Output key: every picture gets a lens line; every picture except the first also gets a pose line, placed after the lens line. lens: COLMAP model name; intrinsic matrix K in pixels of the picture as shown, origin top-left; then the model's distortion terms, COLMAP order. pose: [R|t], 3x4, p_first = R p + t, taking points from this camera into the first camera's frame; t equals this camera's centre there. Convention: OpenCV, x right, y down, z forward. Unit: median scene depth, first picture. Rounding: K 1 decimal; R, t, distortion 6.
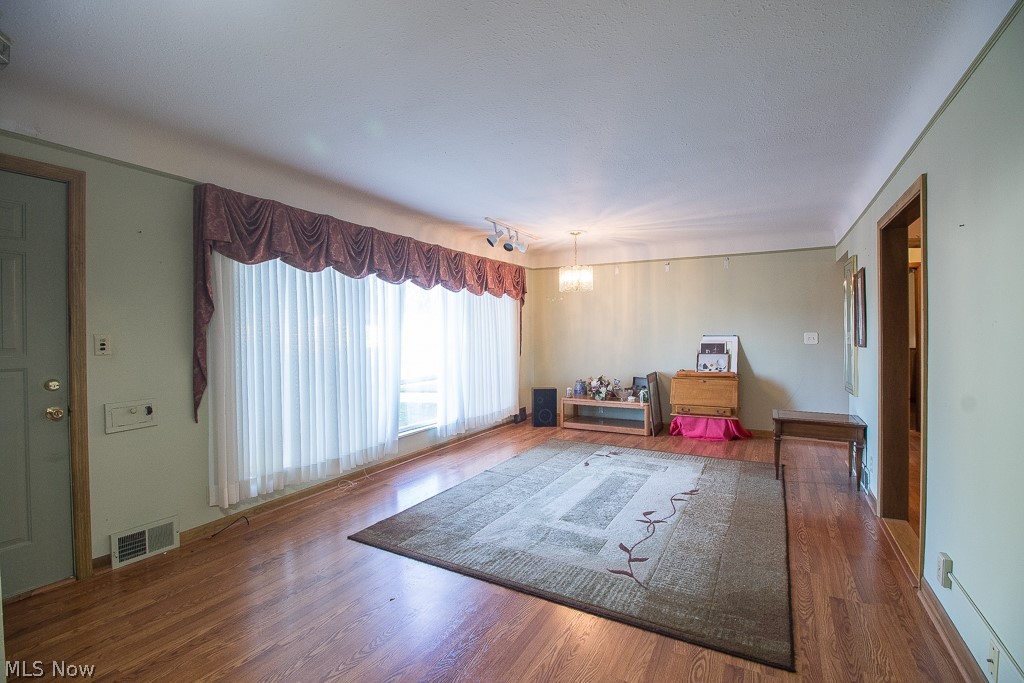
lens RADIAL K [[472.6, 0, 515.7], [0, 472.6, 336.5], [0, 0, 1]] dist [-0.000761, -0.012245]
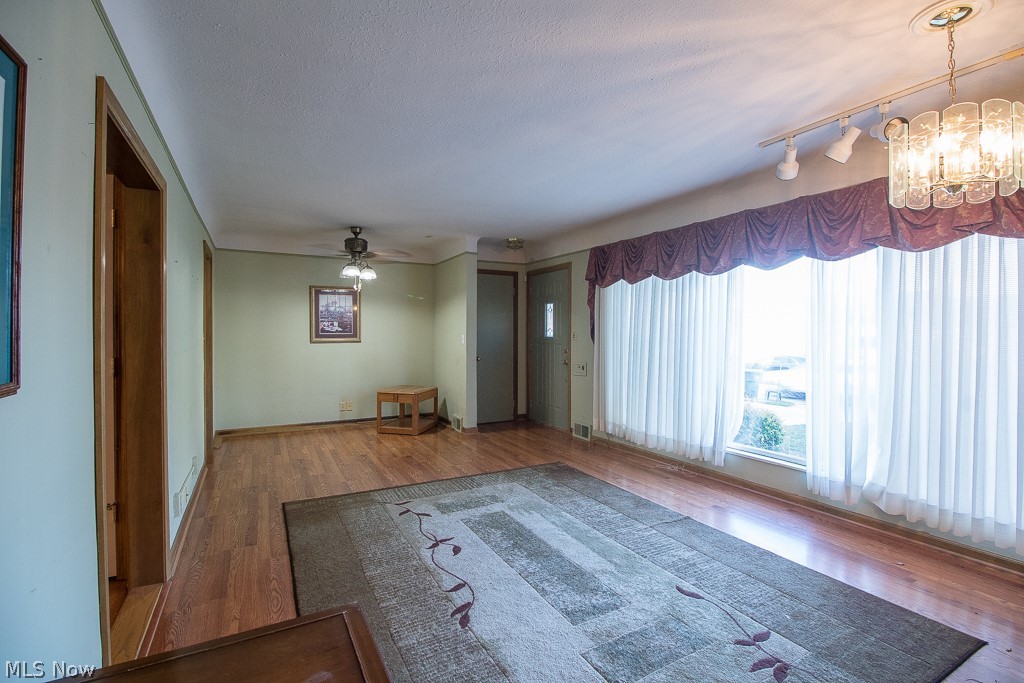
lens RADIAL K [[472.6, 0, 515.7], [0, 472.6, 336.5], [0, 0, 1]] dist [-0.000761, -0.012245]
pose [[-0.541375, 0.013580, -0.840672, 0.887319], [-0.002503, 0.999839, 0.017764, -0.012238], [0.840778, 0.011721, -0.541253, 1.487708]]
